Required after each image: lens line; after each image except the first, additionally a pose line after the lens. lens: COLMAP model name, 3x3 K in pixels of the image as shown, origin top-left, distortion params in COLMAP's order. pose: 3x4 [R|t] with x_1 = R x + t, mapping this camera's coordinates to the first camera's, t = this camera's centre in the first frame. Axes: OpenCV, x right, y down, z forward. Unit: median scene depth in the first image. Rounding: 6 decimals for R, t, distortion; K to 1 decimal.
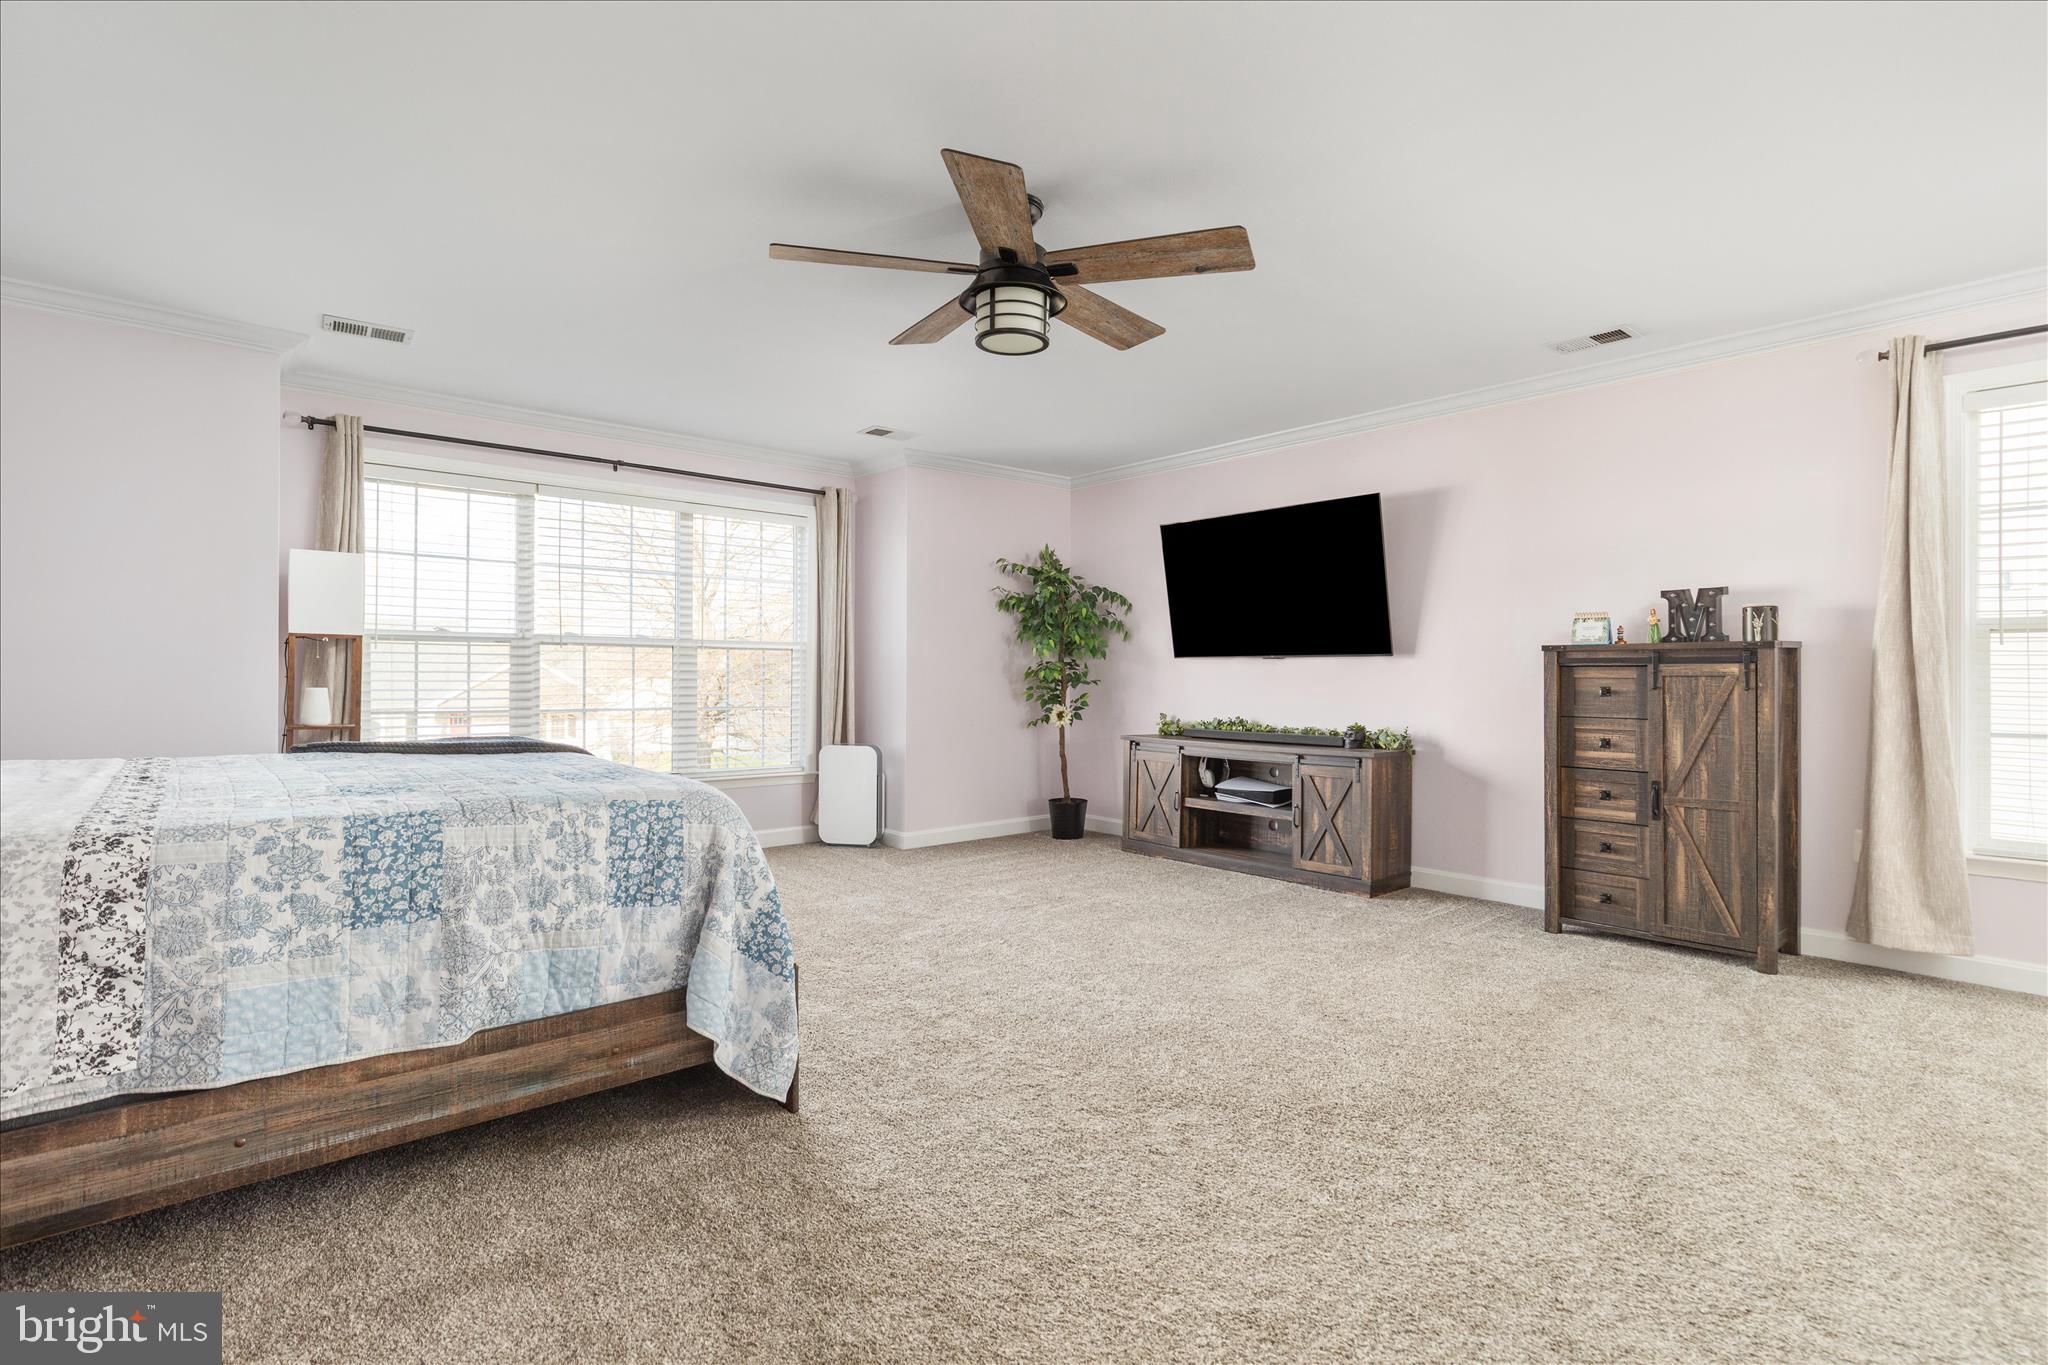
lens RADIAL K [[913.7, 0, 1024.0], [0, 913.7, 682.5], [0, 0, 1]] dist [-0.000839, -0.000697]
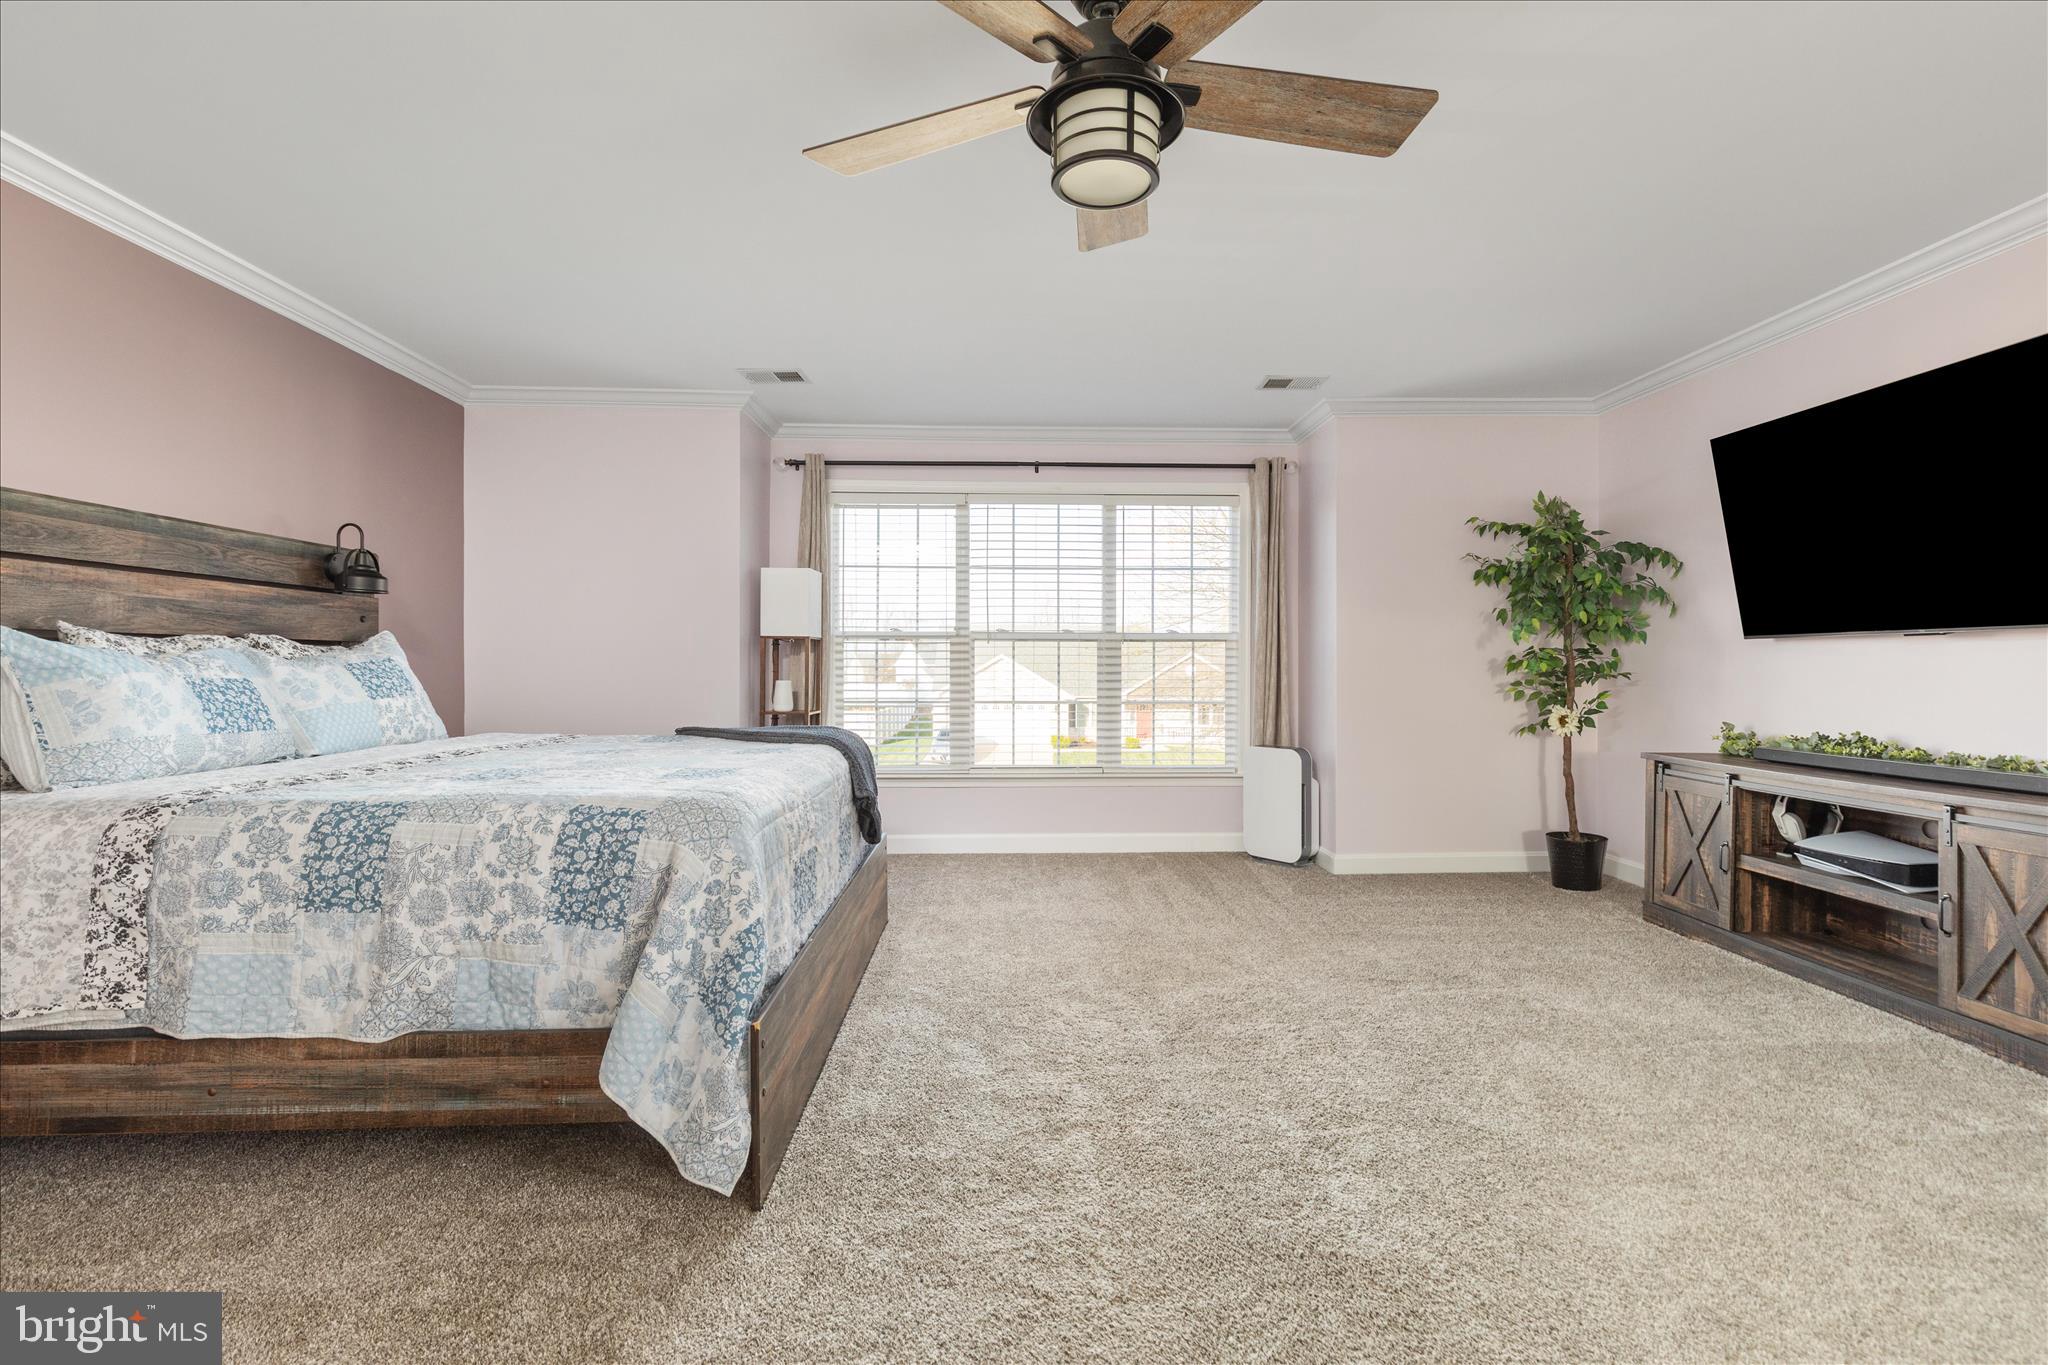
lens RADIAL K [[888.6, 0, 1026.6], [0, 888.6, 673.9], [0, 0, 1]] dist [0.004850, -0.000594]
pose [[0.797257, -0.001529, -0.603638, 0.452451], [0.000144, 0.999997, -0.002342, -0.000467], [0.603640, 0.001780, 0.797255, 0.567088]]
